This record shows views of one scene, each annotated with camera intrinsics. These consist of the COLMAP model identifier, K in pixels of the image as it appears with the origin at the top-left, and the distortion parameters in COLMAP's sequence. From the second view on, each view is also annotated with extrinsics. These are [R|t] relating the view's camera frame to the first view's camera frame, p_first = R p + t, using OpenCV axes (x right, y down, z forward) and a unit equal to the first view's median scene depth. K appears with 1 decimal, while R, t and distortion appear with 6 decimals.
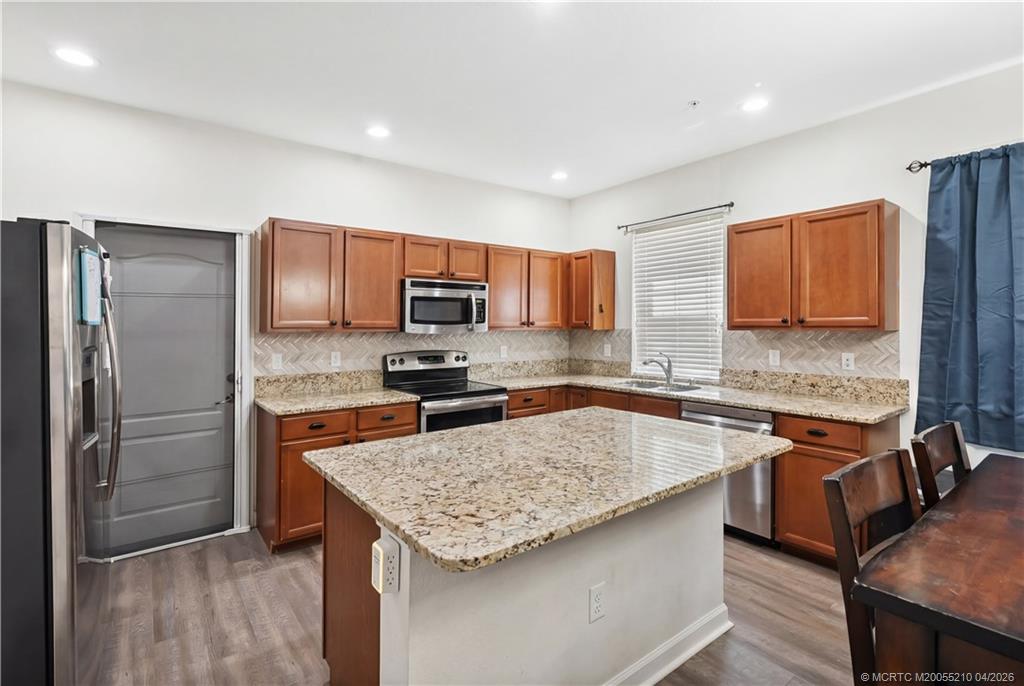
lens RADIAL K [[502.8, 0, 541.3], [0, 502.8, 314.1], [0, 0, 1]] dist [0.000388, -0.000085]
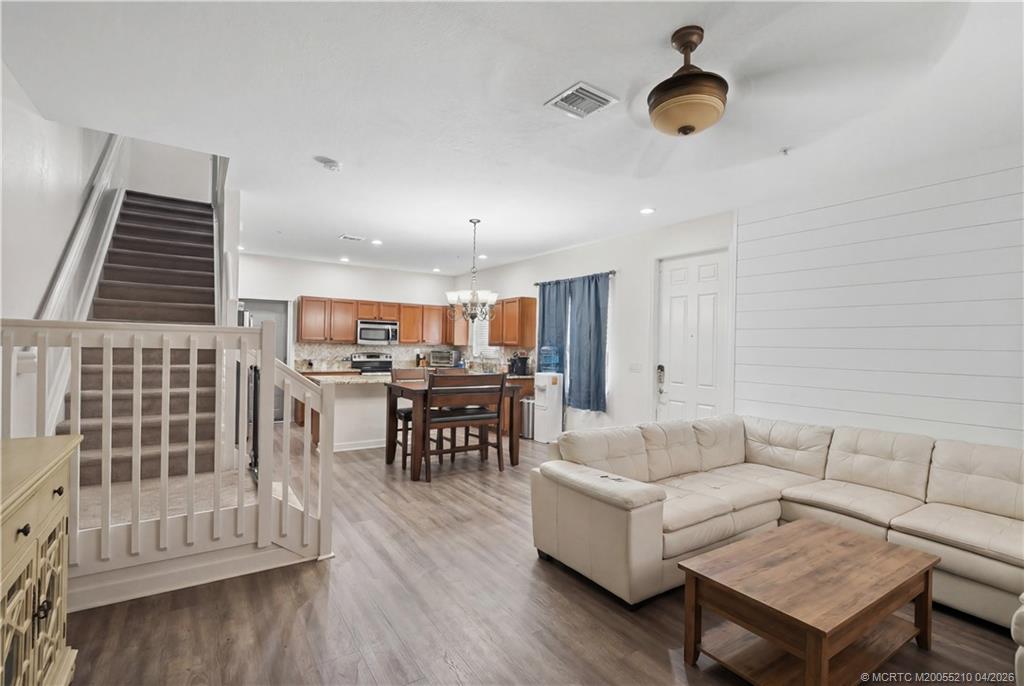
lens RADIAL K [[467.7, 0, 512.0], [0, 467.7, 343.0], [0, 0, 1]] dist [-0.002047, 0.000004]
pose [[0.996420, 0.023729, -0.081143, 0.631567], [-0.022330, 0.999587, 0.018098, -0.020943], [0.081539, -0.016221, 0.996538, -1.113394]]
